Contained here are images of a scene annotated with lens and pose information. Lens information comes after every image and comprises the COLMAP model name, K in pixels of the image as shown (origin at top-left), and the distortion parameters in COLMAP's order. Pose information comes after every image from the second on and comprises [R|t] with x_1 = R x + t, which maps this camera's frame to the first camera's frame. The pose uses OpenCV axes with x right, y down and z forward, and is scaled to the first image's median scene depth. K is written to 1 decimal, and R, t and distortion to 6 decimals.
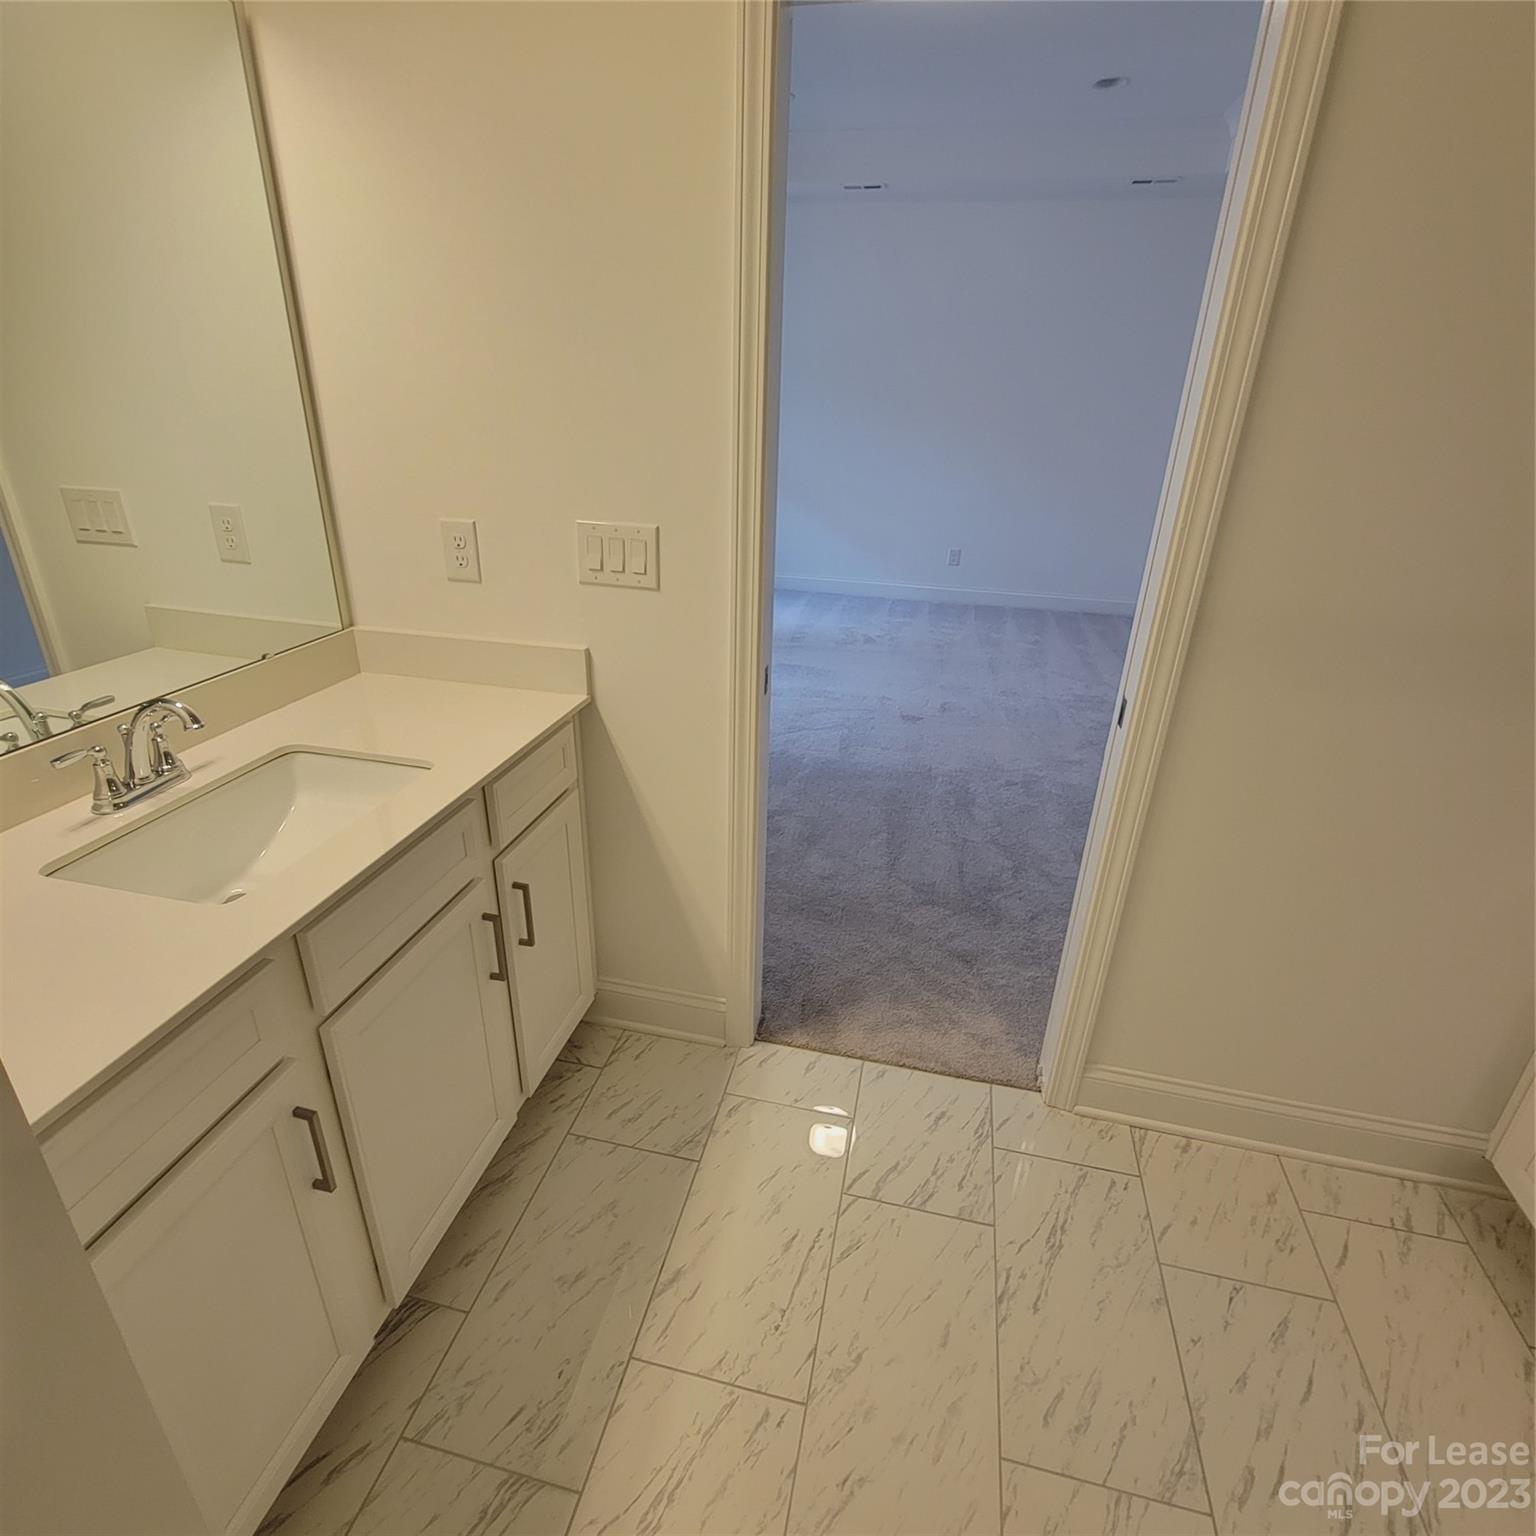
lens RADIAL K [[839.2, 0, 759.4], [0, 839.2, 763.9], [0, 0, 1]] dist [-0.003469, 0.002703]
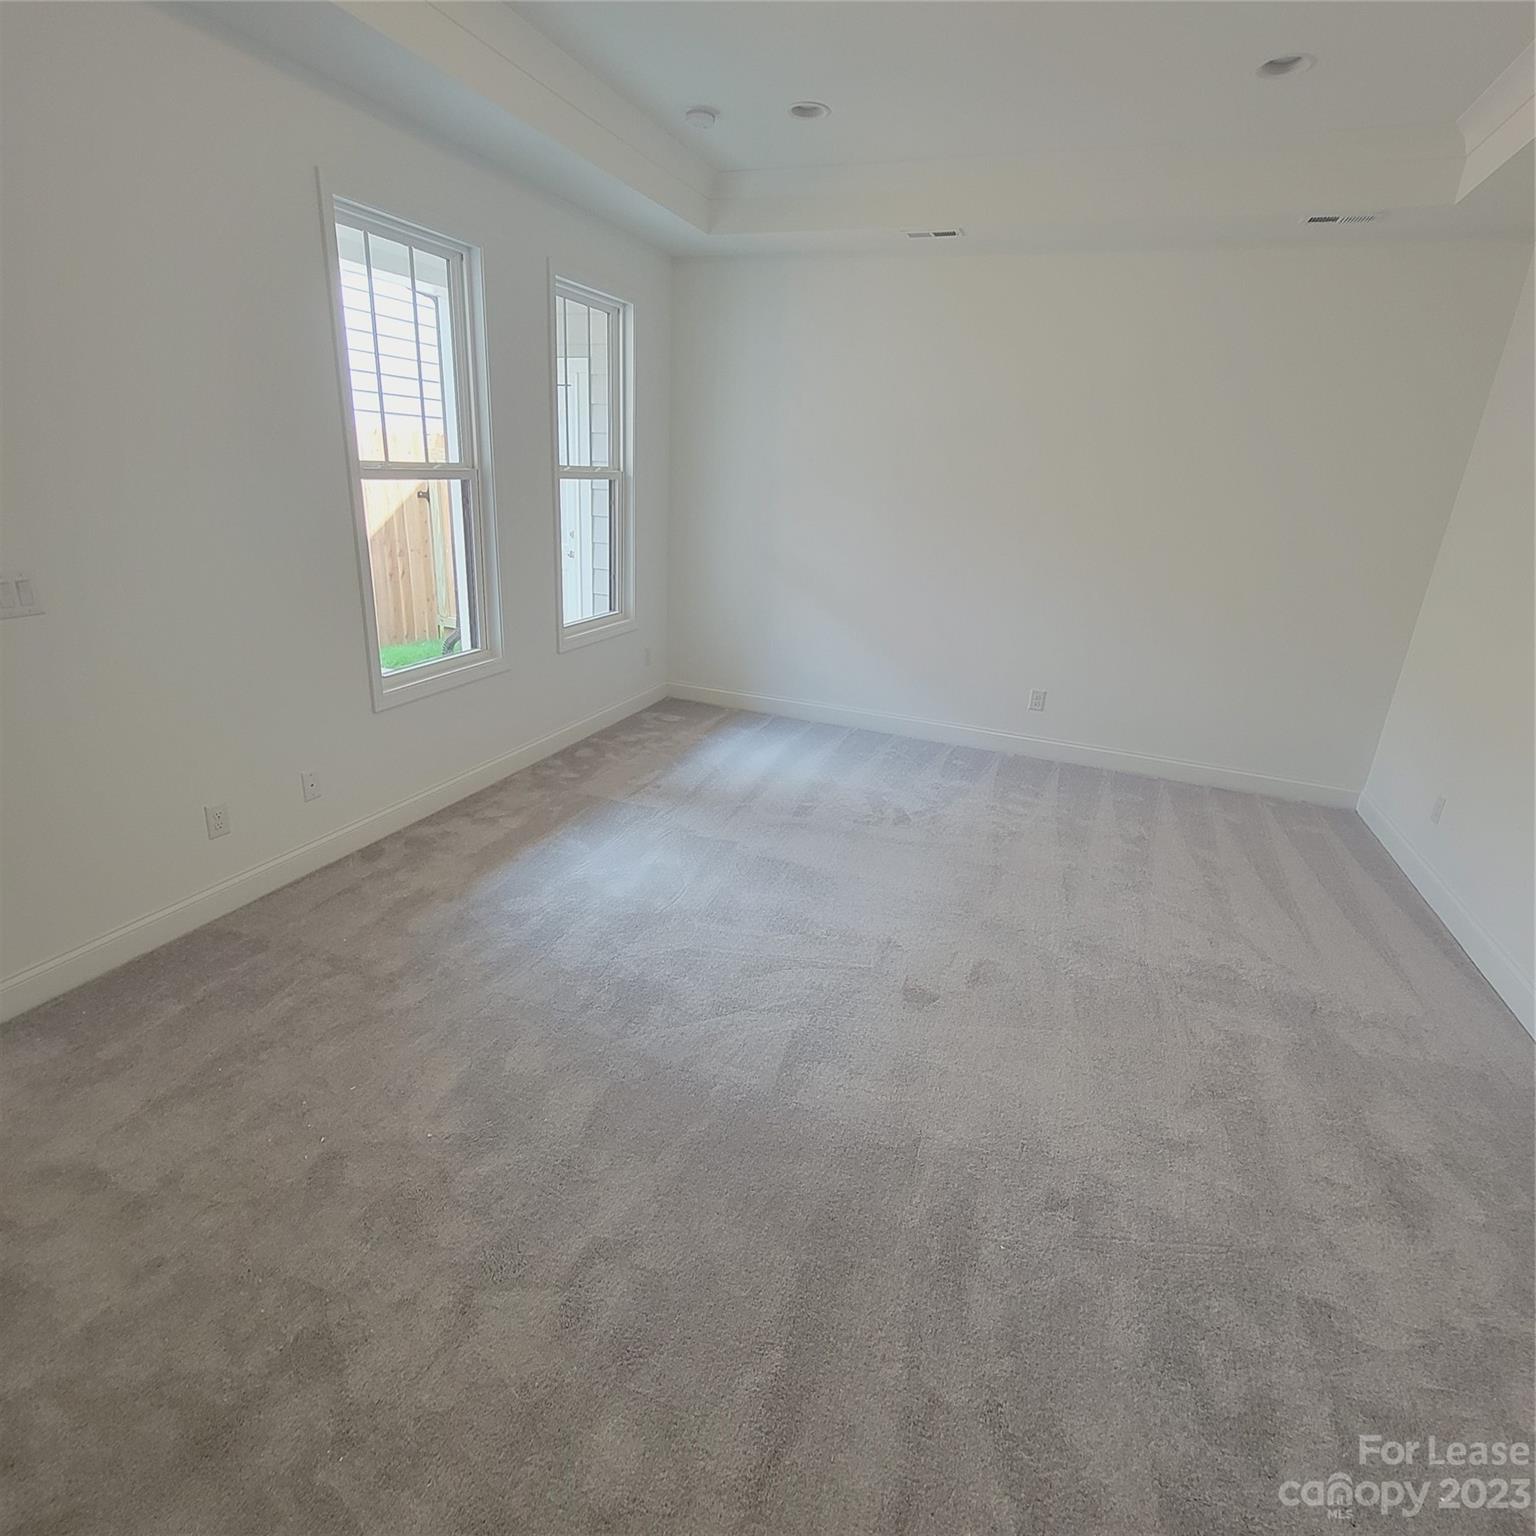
lens RADIAL K [[839.2, 0, 756.4], [0, 839.2, 767.3], [0, 0, 1]] dist [-0.003469, 0.002703]
pose [[0.988862, 0.069817, -0.131442, 0.123026], [-0.079408, 0.994438, -0.069193, -0.165259], [0.125880, 0.078860, 0.988906, 0.315882]]
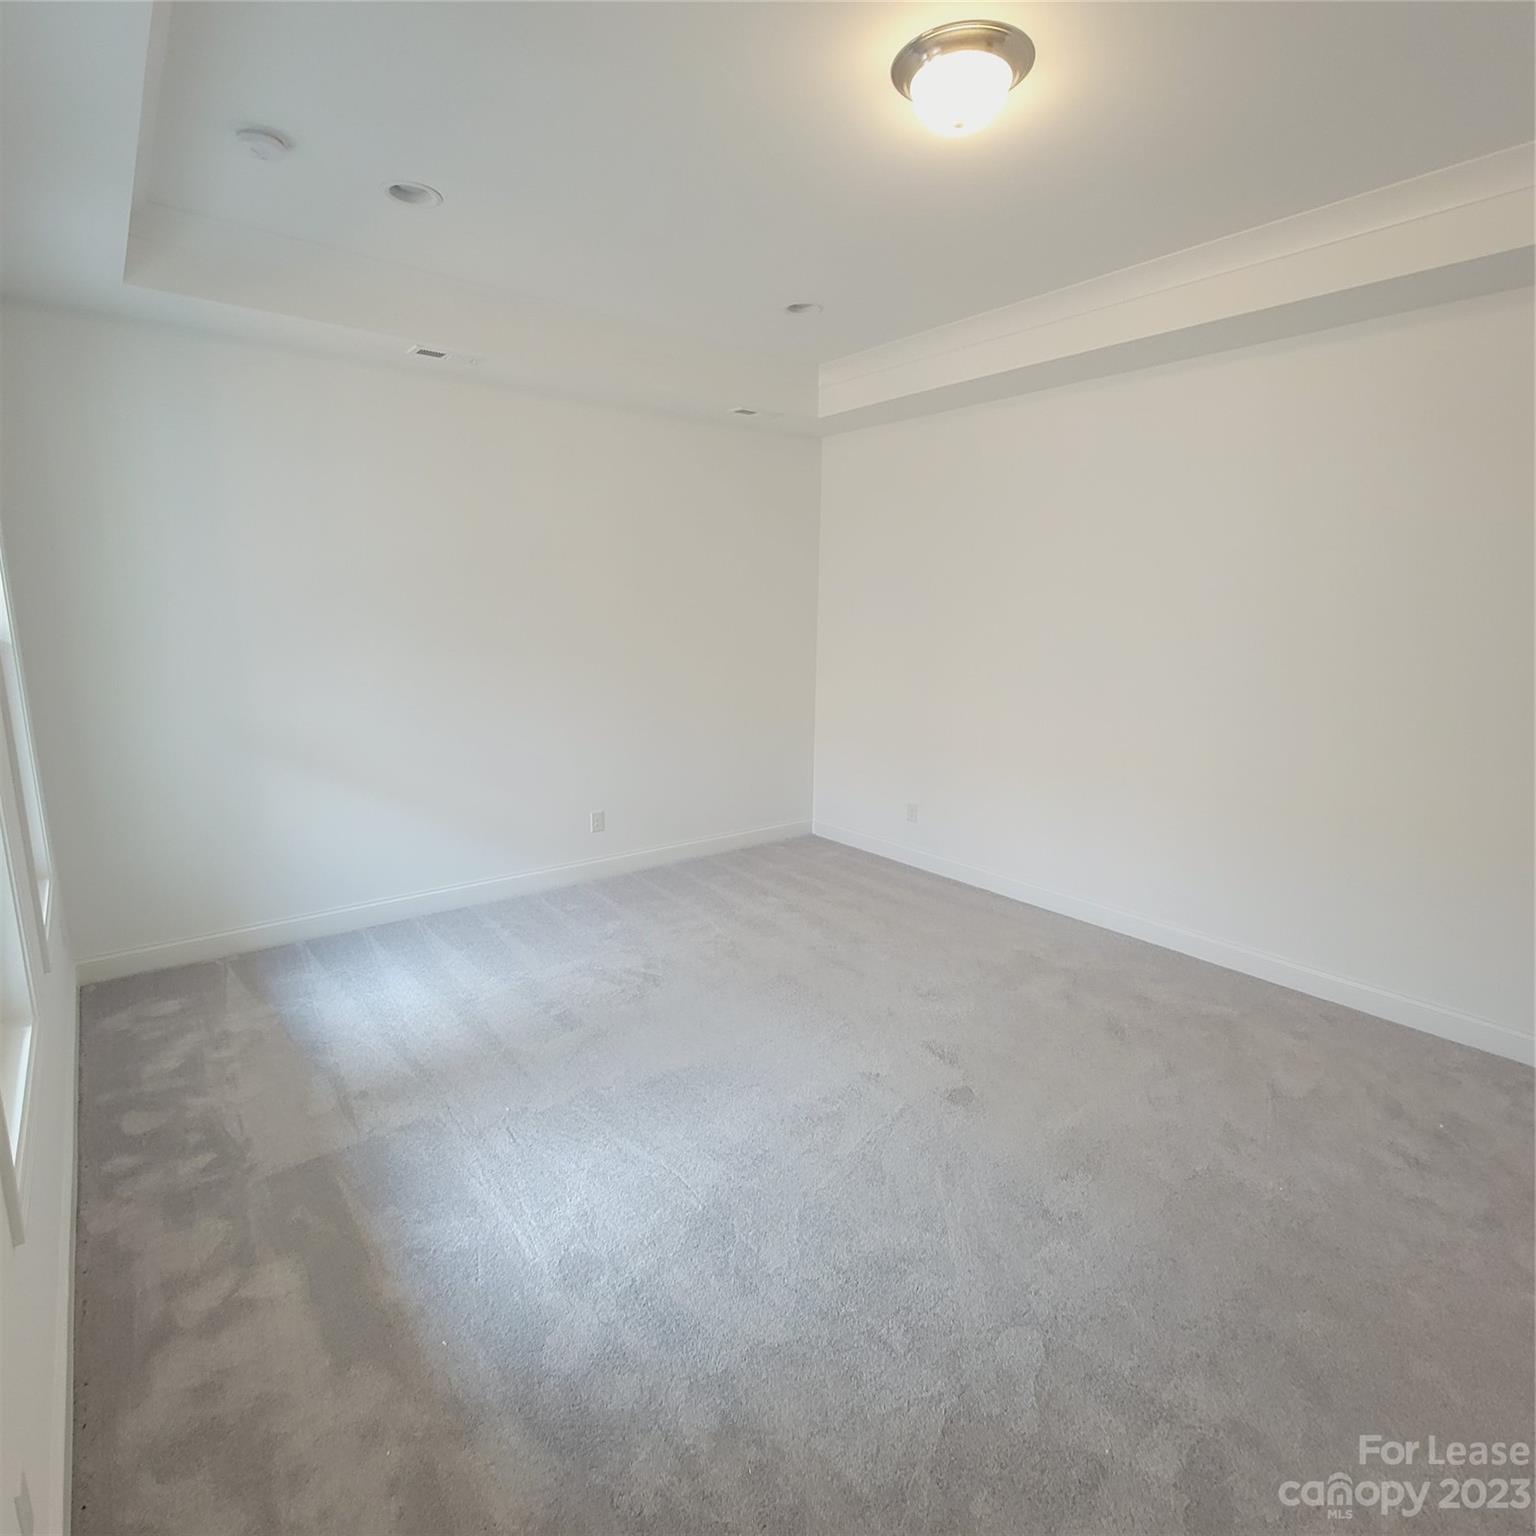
lens RADIAL K [[839.2, 0, 758.5], [0, 839.2, 772.6], [0, 0, 1]] dist [-0.003469, 0.002703]
pose [[0.622116, -0.178519, 0.762301, -0.377256], [0.319365, 0.946833, -0.038901, -0.313954], [-0.714827, 0.267653, 0.646053, 0.571780]]
